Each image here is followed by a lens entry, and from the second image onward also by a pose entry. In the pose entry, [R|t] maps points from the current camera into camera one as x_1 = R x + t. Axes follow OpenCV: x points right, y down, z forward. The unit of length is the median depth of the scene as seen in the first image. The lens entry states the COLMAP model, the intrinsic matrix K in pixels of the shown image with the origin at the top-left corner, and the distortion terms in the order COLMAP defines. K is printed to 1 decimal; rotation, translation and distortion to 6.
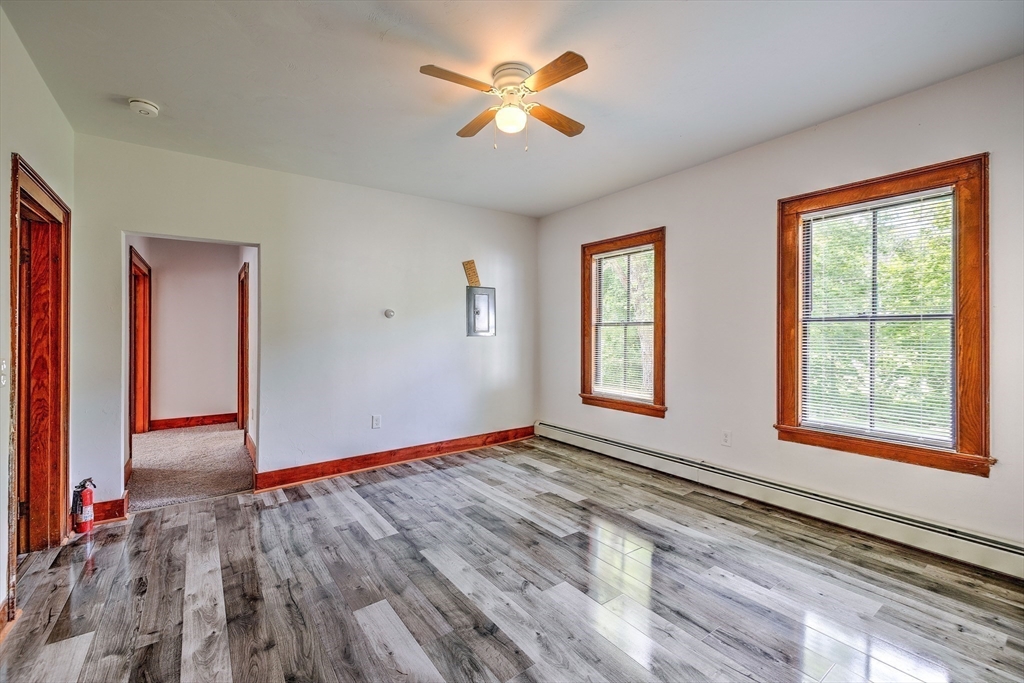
lens RADIAL K [[427.7, 0, 506.9], [0, 427.7, 337.7], [0, 0, 1]] dist [-0.002962, -0.000824]
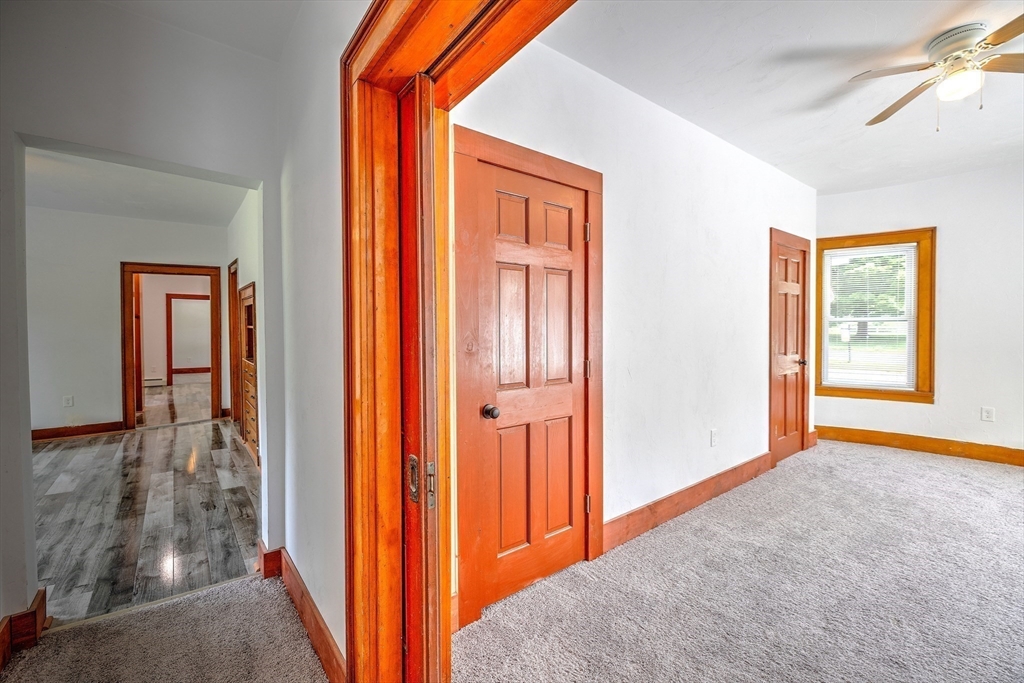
lens RADIAL K [[427.7, 0, 506.9], [0, 427.7, 337.7], [0, 0, 1]] dist [-0.002962, -0.000824]
pose [[-0.999381, 0.005633, -0.034739, -1.421907], [0.005123, 0.999878, 0.014745, 0.005492], [0.034818, 0.014558, -0.999288, 1.915410]]
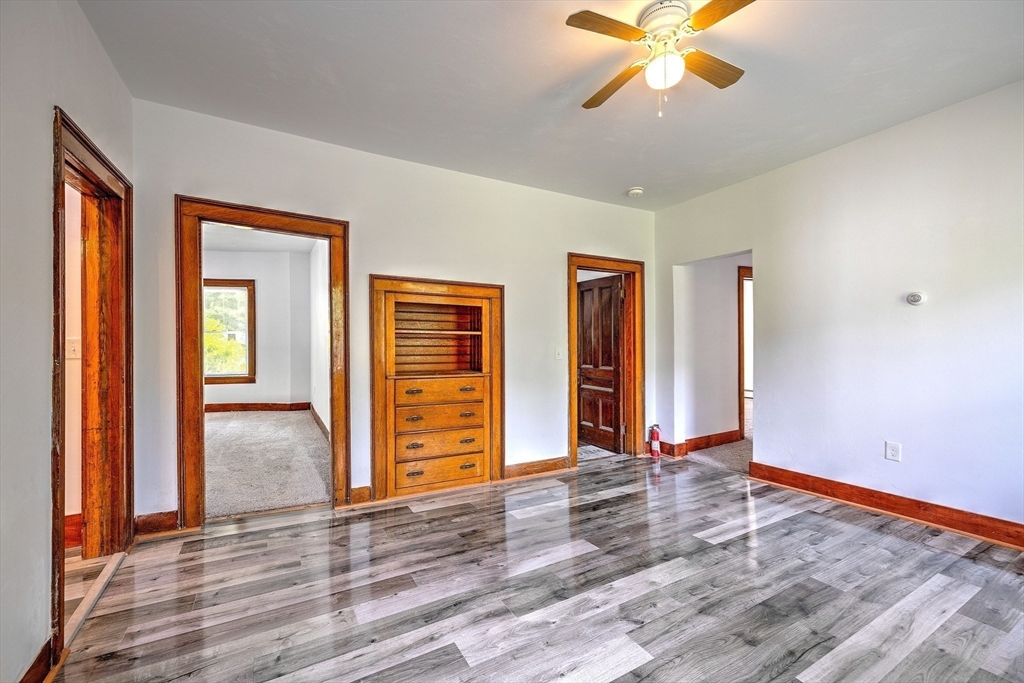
lens RADIAL K [[427.7, 0, 506.9], [0, 427.7, 337.7], [0, 0, 1]] dist [-0.002962, -0.000824]
pose [[-0.118951, -0.004181, -0.992891, 0.702780], [0.007518, 0.999959, -0.005112, 0.006901], [0.992872, -0.008072, -0.118914, 0.643339]]
